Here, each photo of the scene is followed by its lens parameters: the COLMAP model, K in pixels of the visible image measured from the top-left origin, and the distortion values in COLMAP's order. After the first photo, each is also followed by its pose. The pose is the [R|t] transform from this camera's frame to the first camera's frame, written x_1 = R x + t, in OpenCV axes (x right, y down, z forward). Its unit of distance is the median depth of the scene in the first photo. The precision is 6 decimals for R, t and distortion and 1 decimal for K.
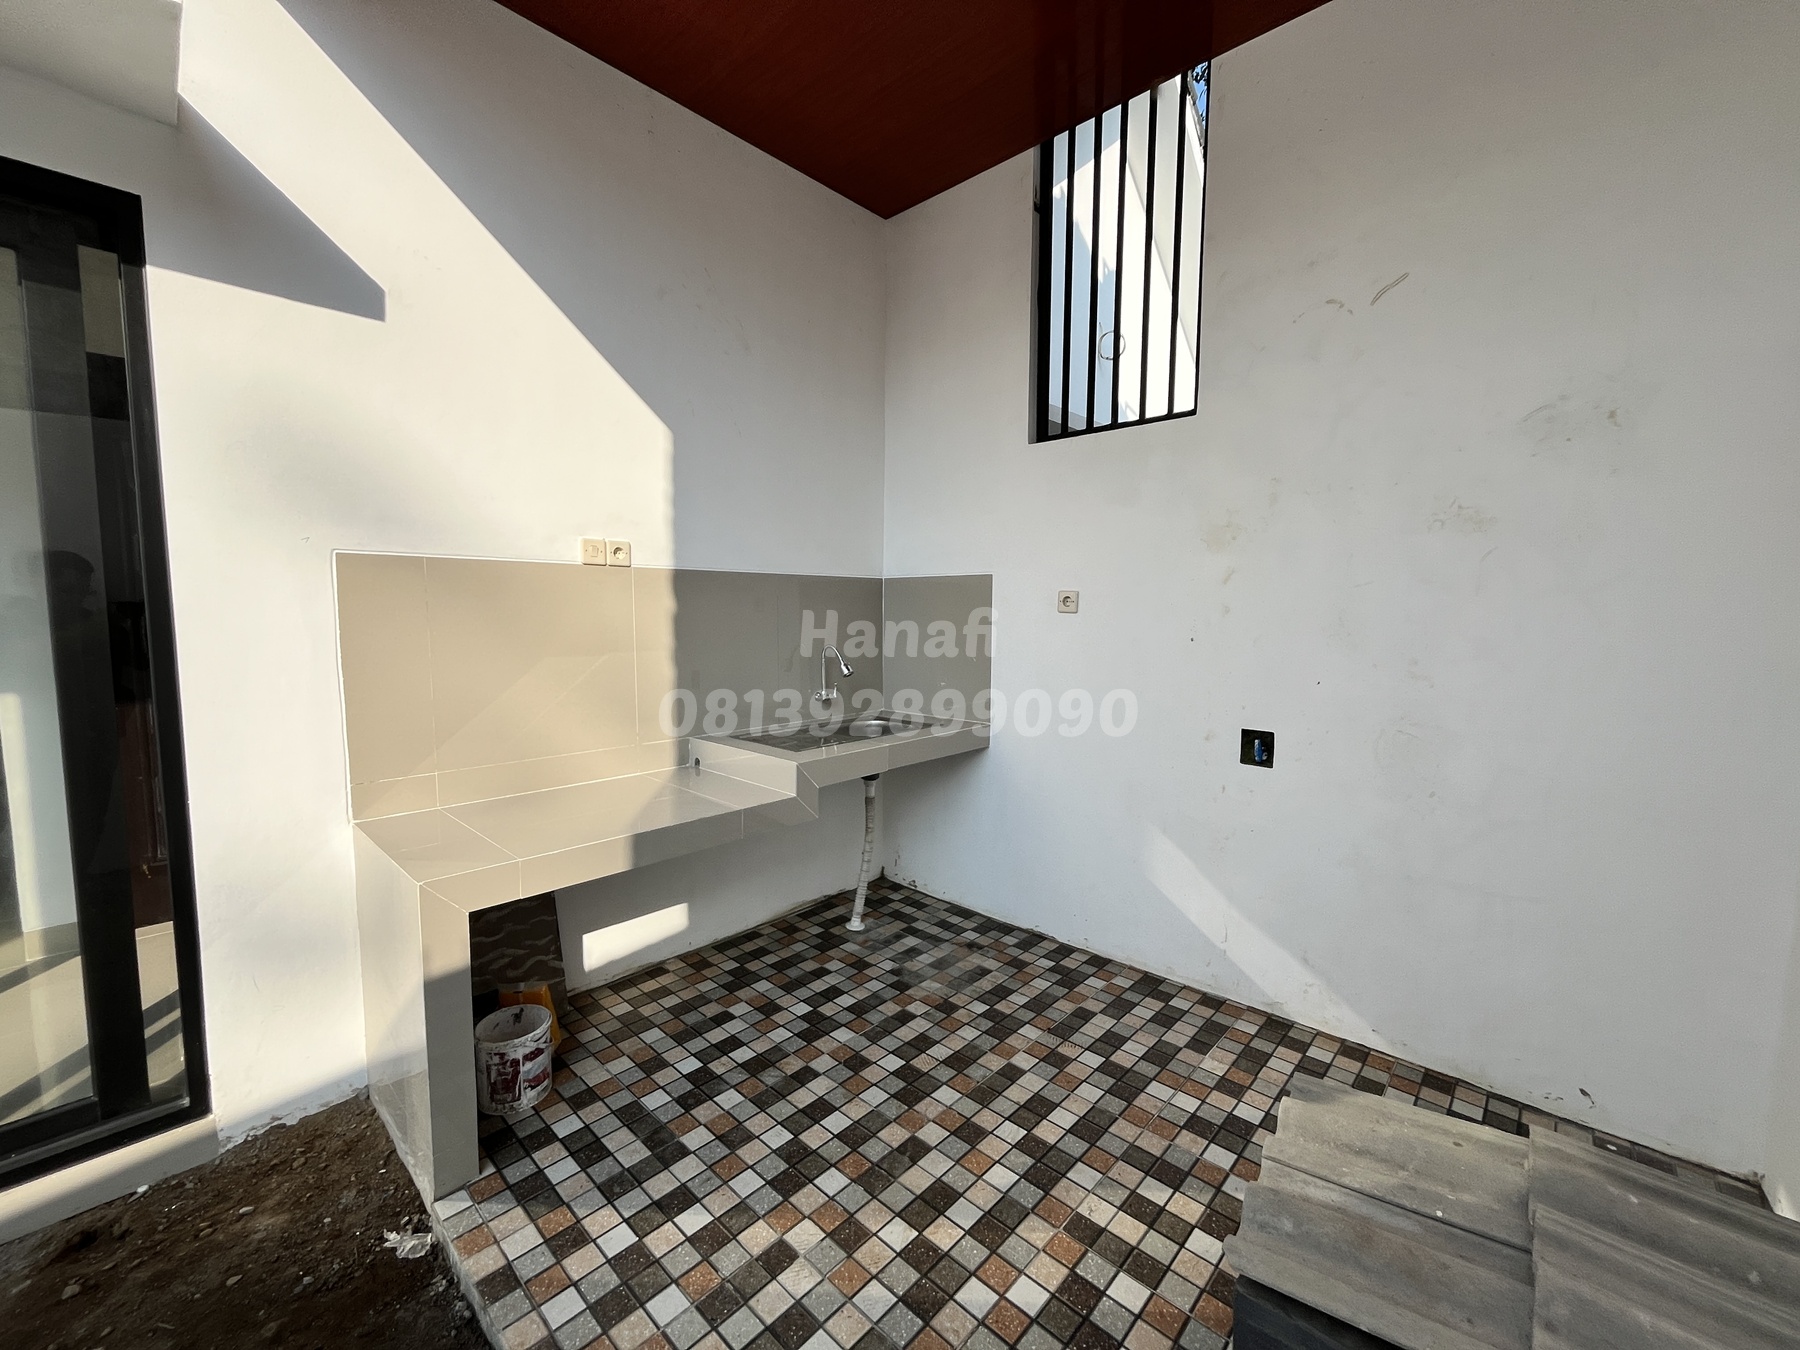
lens RADIAL K [[729.8, 0, 894.1], [0, 729.8, 677.5], [0, 0, 1]] dist [-0.003708, 0.000397]
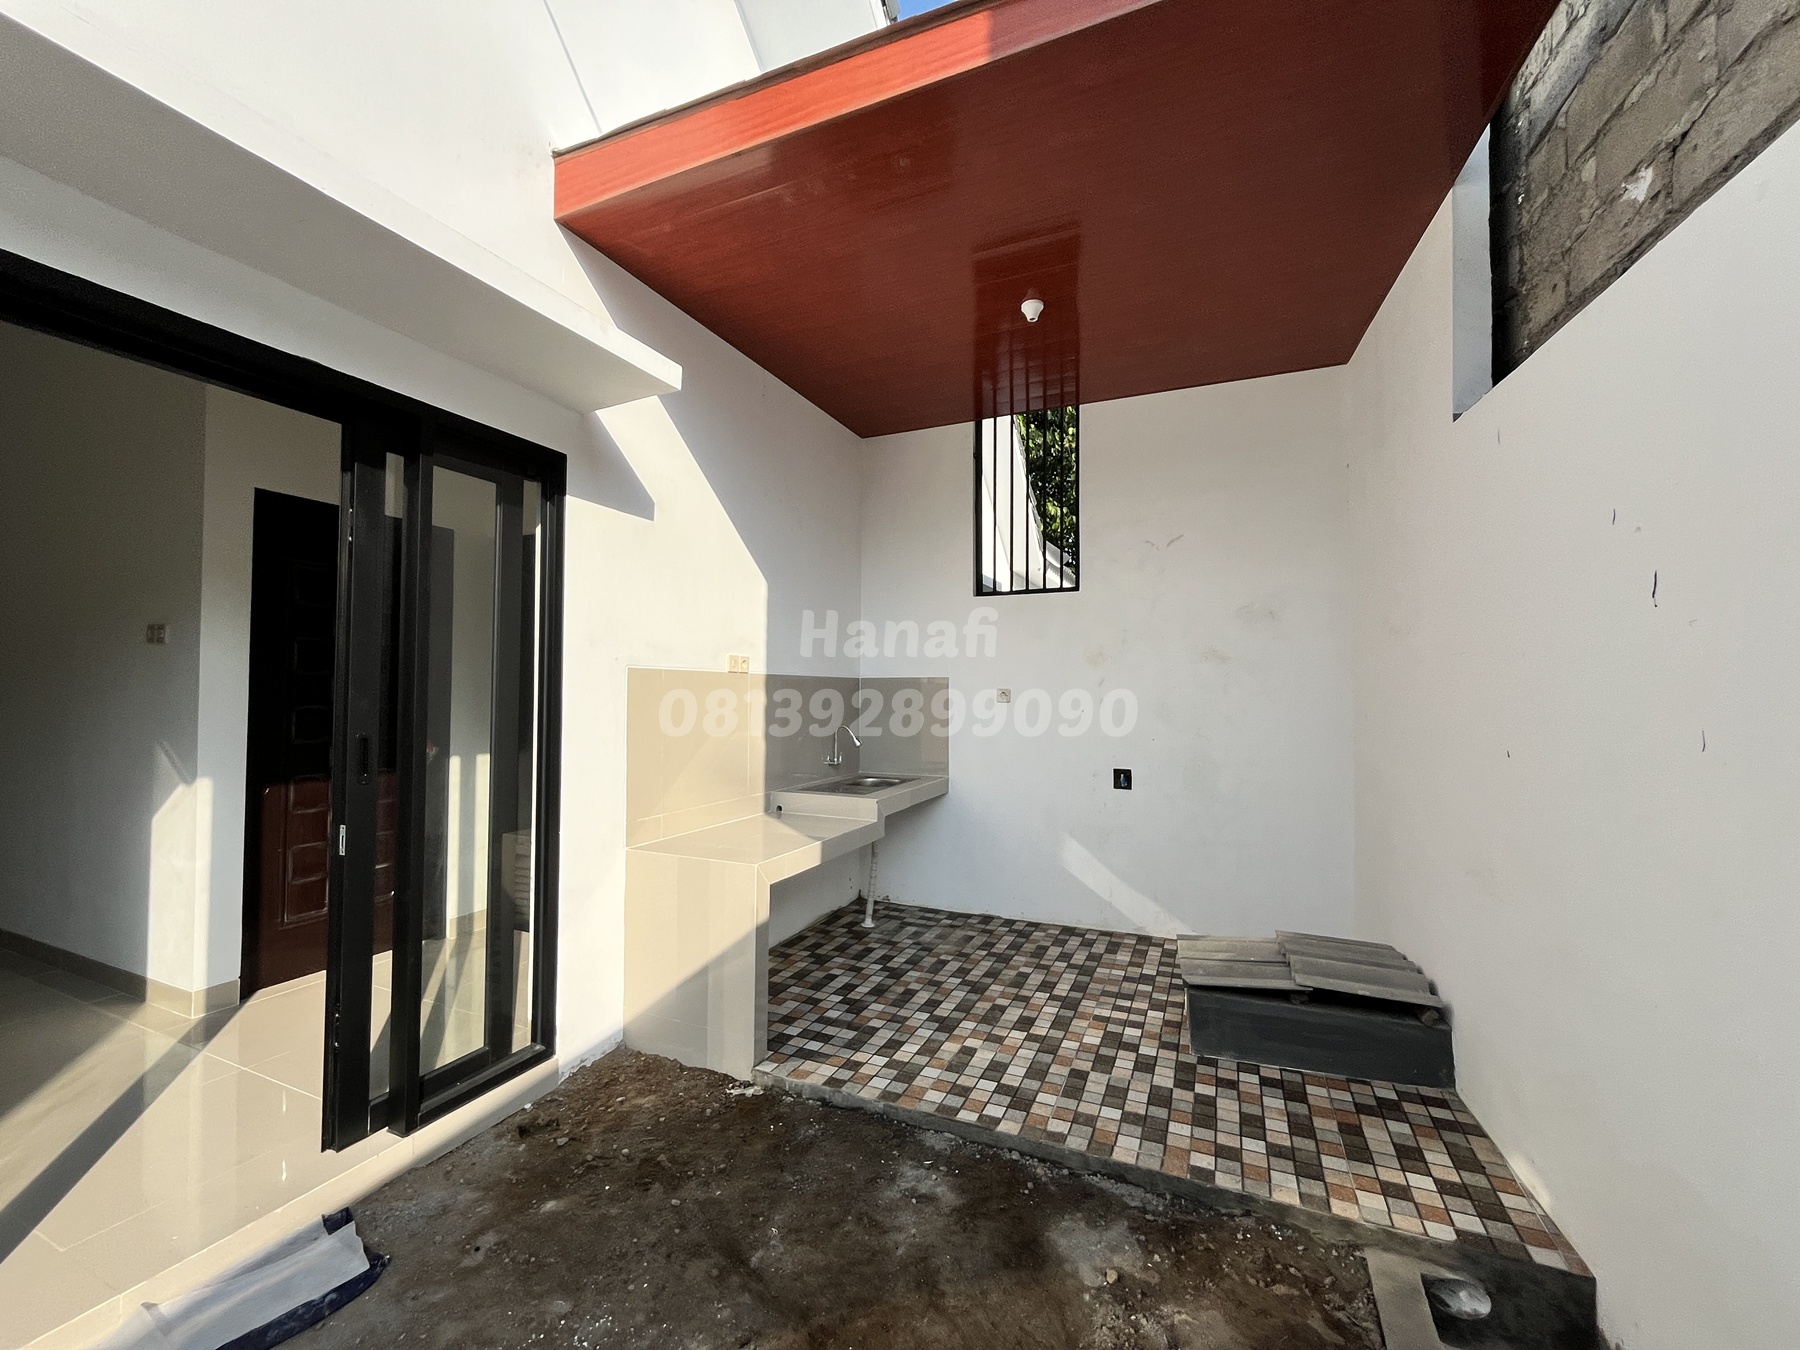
lens RADIAL K [[729.8, 0, 893.4], [0, 729.8, 676.1], [0, 0, 1]] dist [-0.003708, 0.000397]
pose [[0.945597, 0.006554, 0.325273, -0.609028], [0.031599, 0.993220, -0.111874, 0.029507], [-0.323801, 0.116066, 0.938979, -0.513306]]
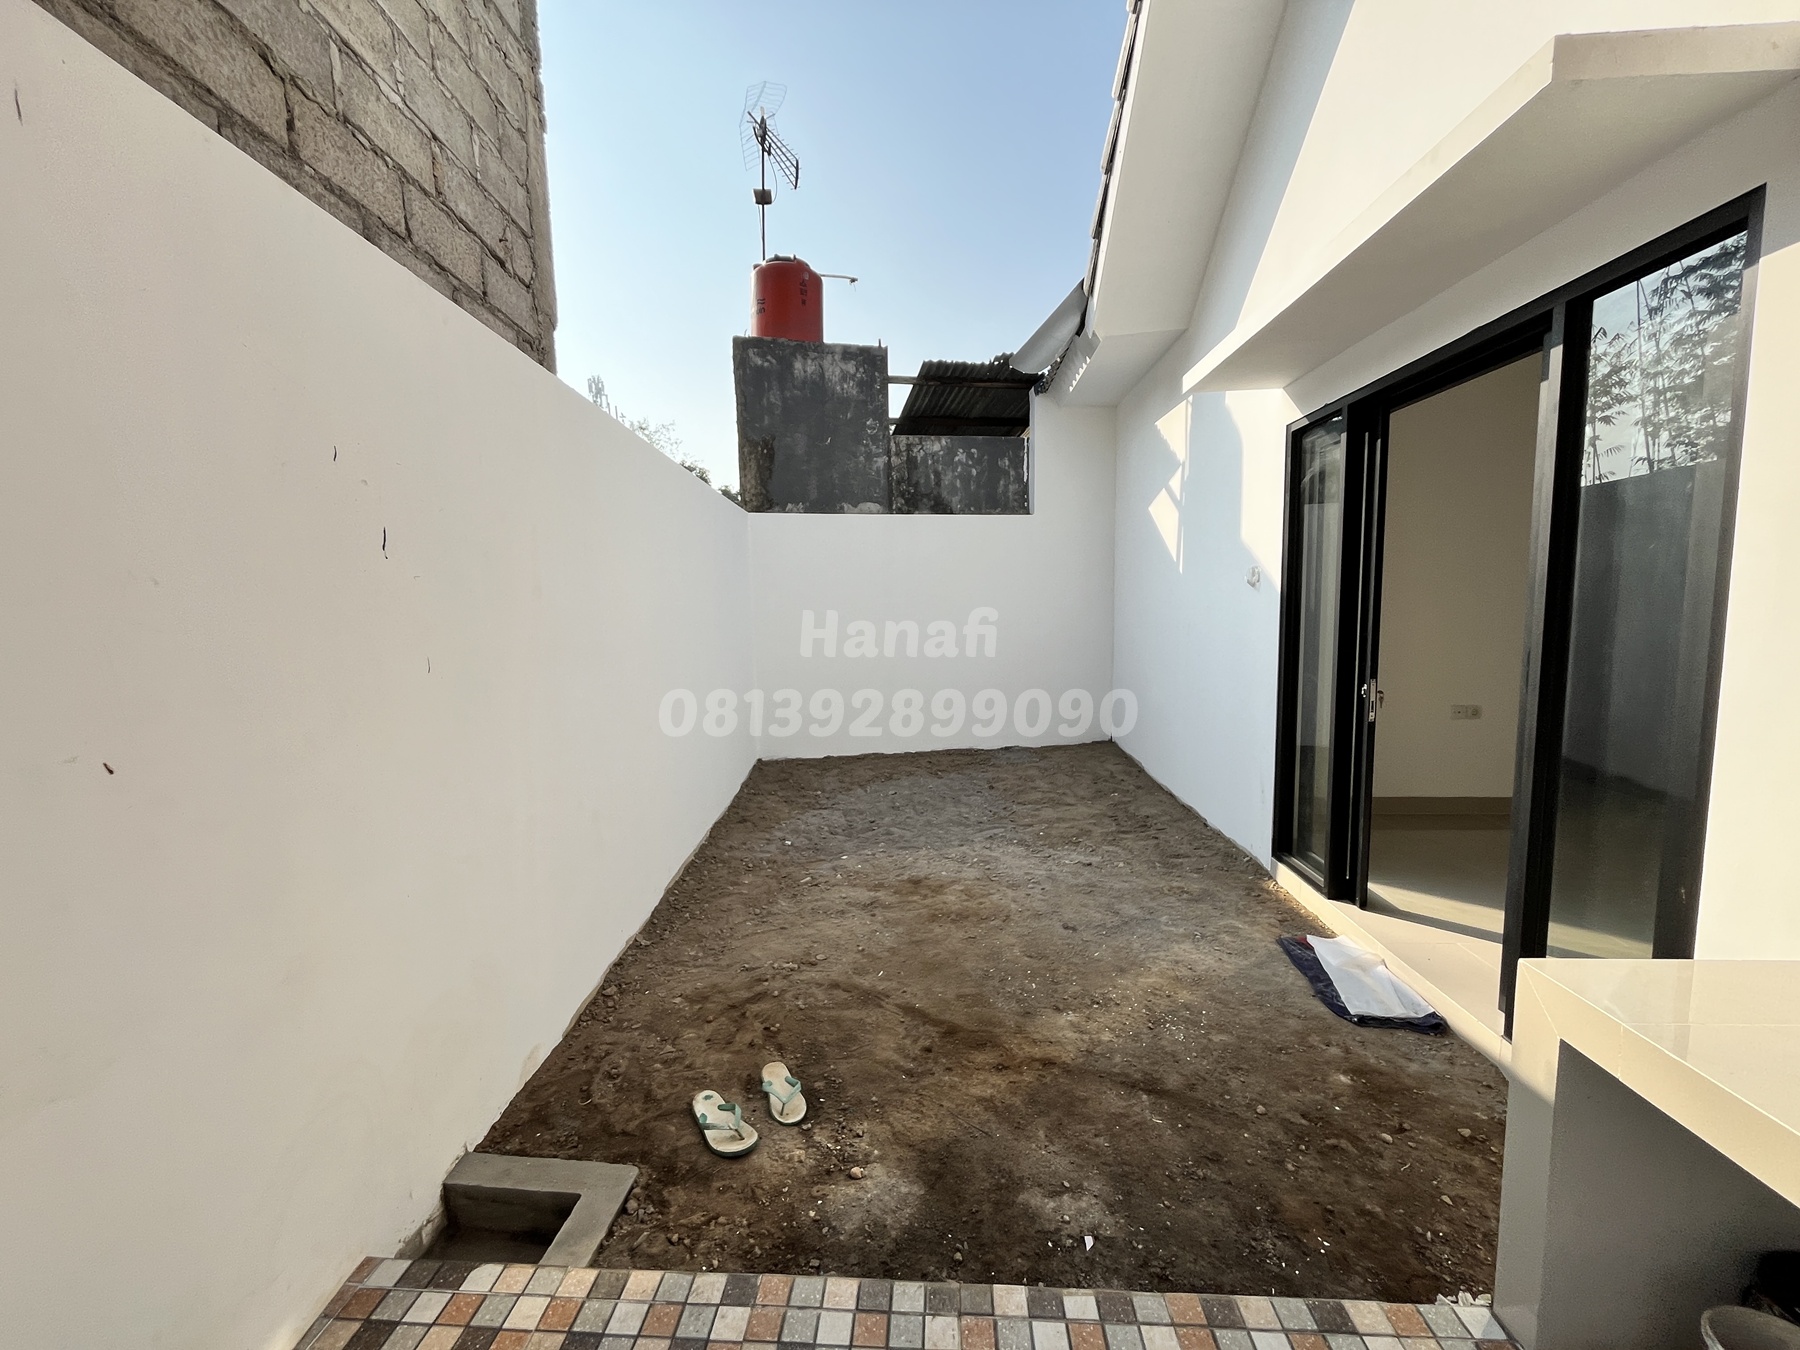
lens RADIAL K [[729.8, 0, 898.0], [0, 729.8, 677.6], [0, 0, 1]] dist [-0.003708, 0.000397]
pose [[-0.766771, 0.079350, -0.636997, 0.296900], [-0.044729, 0.983314, 0.176331, -0.113462], [0.640360, 0.163698, -0.750428, 0.750595]]
